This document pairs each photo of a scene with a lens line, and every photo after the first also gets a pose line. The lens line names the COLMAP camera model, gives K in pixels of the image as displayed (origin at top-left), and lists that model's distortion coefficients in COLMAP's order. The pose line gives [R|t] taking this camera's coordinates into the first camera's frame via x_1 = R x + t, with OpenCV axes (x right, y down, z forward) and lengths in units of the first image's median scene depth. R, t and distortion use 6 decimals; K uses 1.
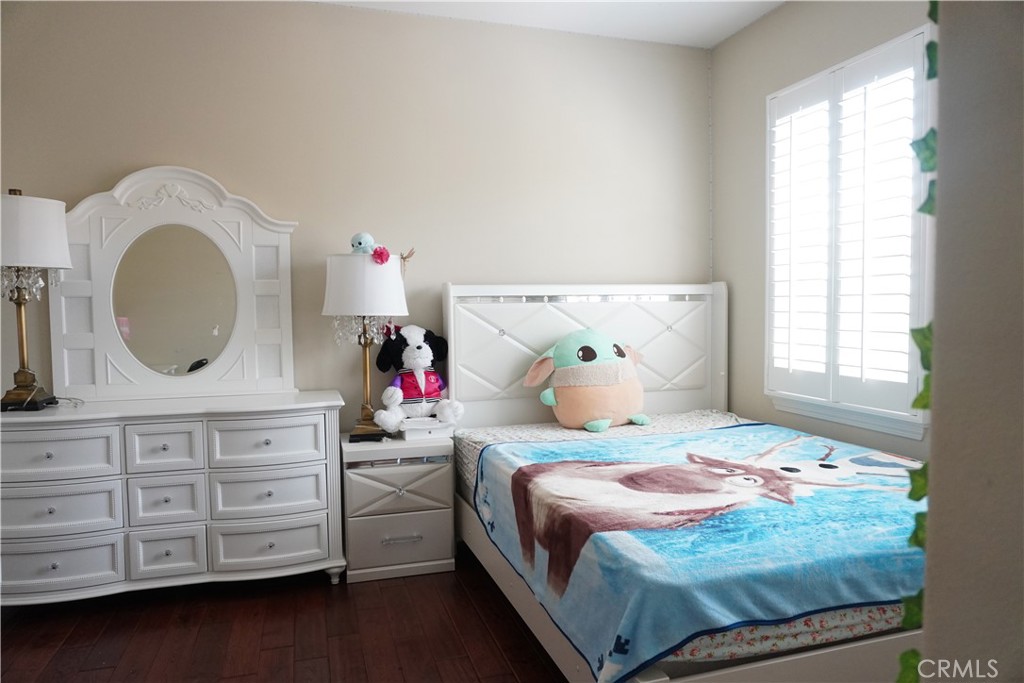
lens RADIAL K [[687.7, 0, 507.2], [0, 687.7, 344.4], [0, 0, 1]] dist [-0.042794, 0.036633]
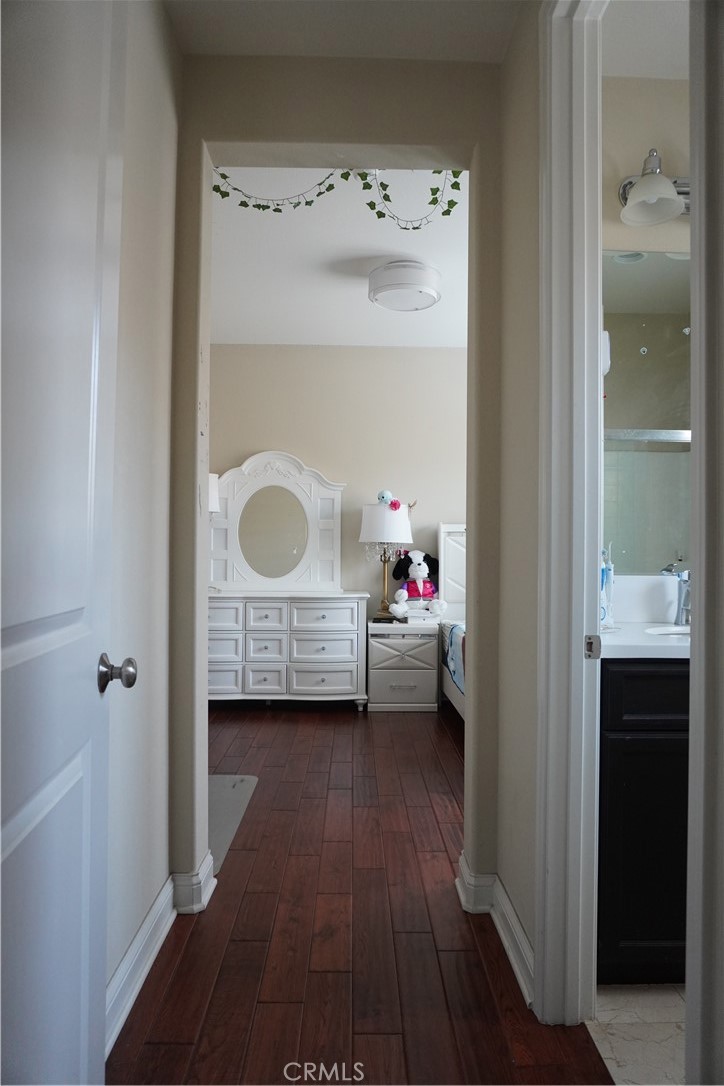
lens RADIAL K [[729.3, 0, 361.3], [0, 729.3, 544.0], [0, 0, 1]] dist [-0.042794, 0.036633]
pose [[0.961500, 0.015550, -0.274365, 0.206646], [-0.033172, 0.997665, -0.059707, 0.064792], [0.272796, 0.066510, 0.959770, -0.643156]]
